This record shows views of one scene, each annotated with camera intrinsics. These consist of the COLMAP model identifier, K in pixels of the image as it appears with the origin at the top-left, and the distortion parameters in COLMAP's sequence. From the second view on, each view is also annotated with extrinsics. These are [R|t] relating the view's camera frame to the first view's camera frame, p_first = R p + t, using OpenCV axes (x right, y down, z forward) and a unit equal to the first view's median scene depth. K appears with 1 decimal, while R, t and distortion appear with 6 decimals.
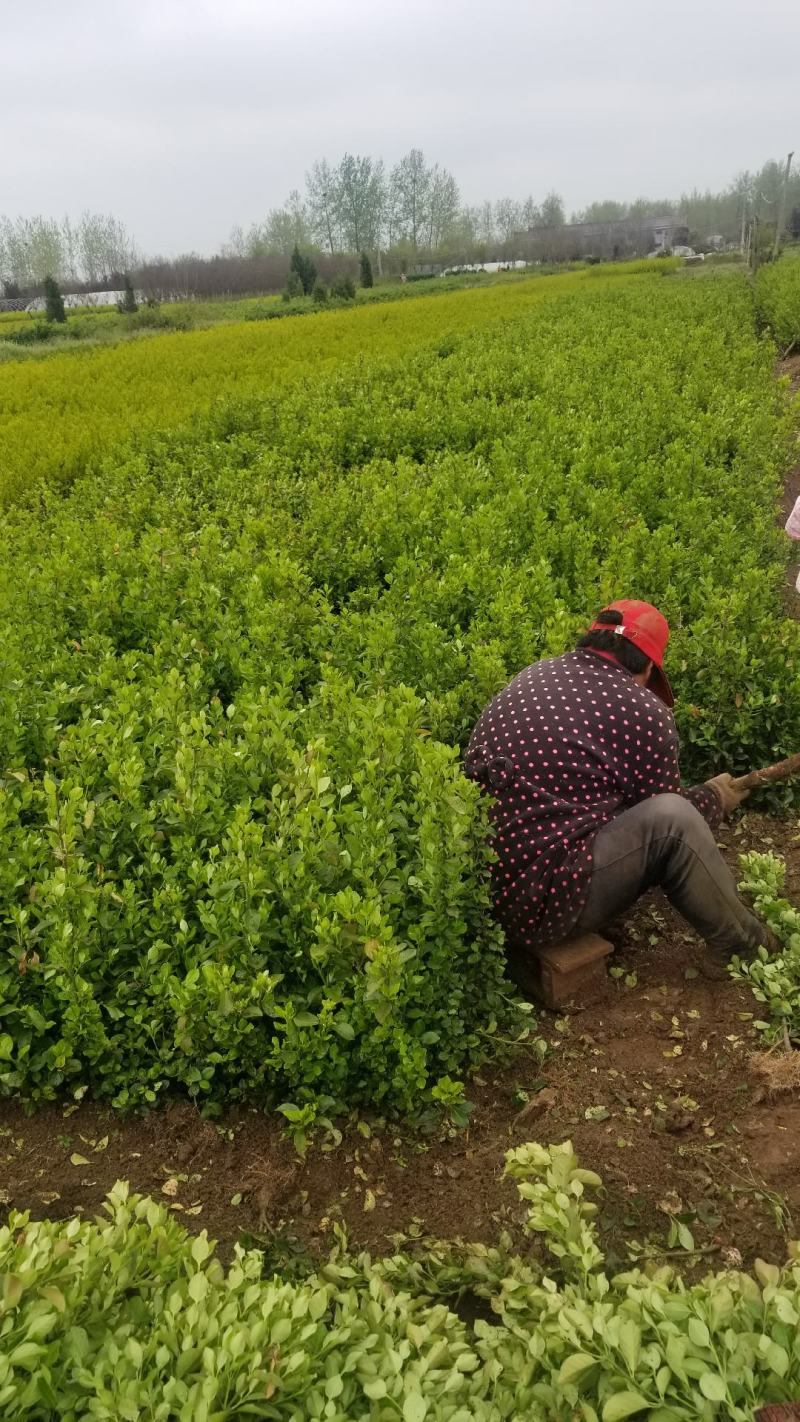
lens RADIAL K [[1120.6, 0, 399.9], [0, 1120.6, 748.7], [0, 0, 1]] dist [0.006415, -0.045247]
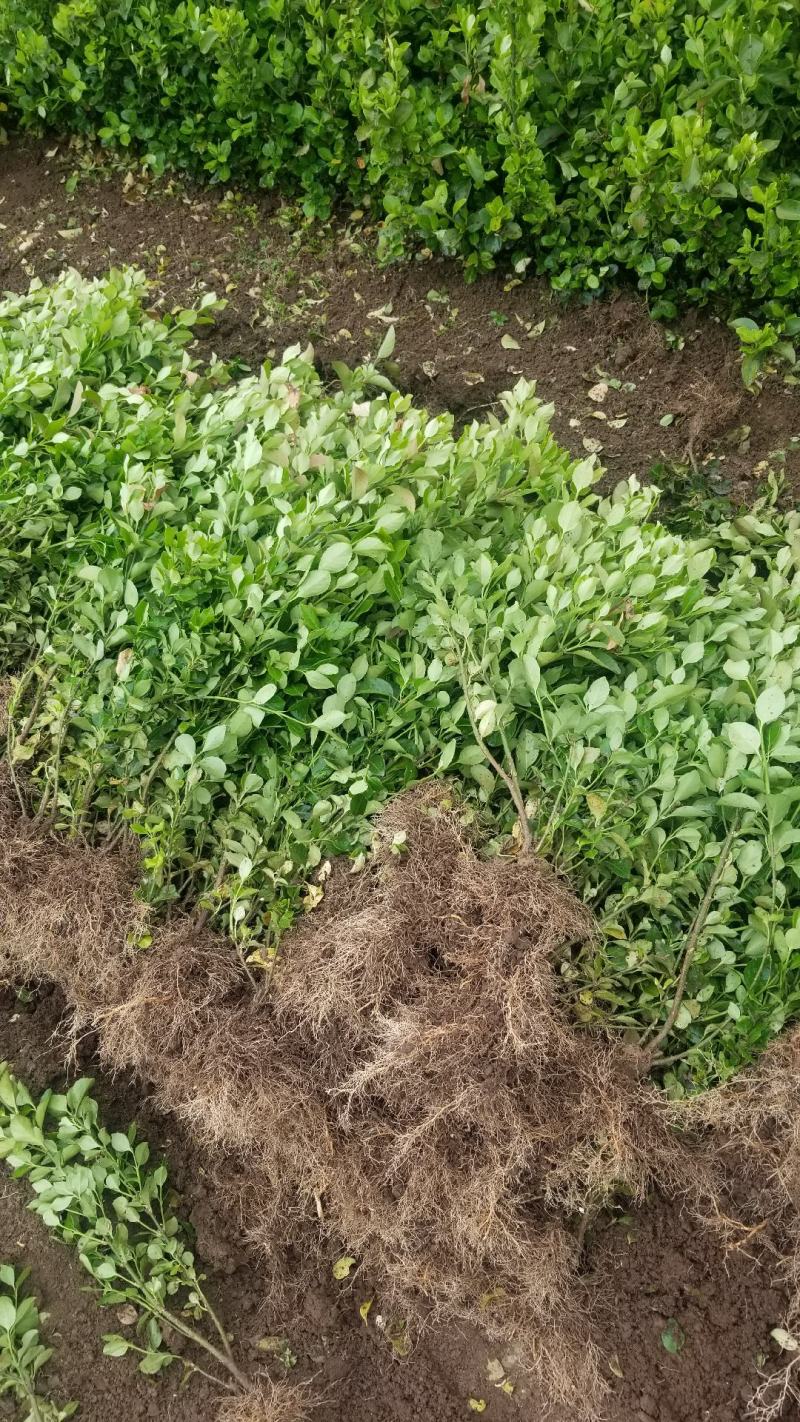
lens RADIAL K [[1120.6, 0, 399.9], [0, 1120.6, 748.7], [0, 0, 1]] dist [0.006415, -0.045247]
pose [[0.889650, 0.298479, -0.345591, 0.045062], [-0.003546, 0.761302, 0.648388, 0.031804], [0.456629, -0.575613, 0.678351, 0.162180]]
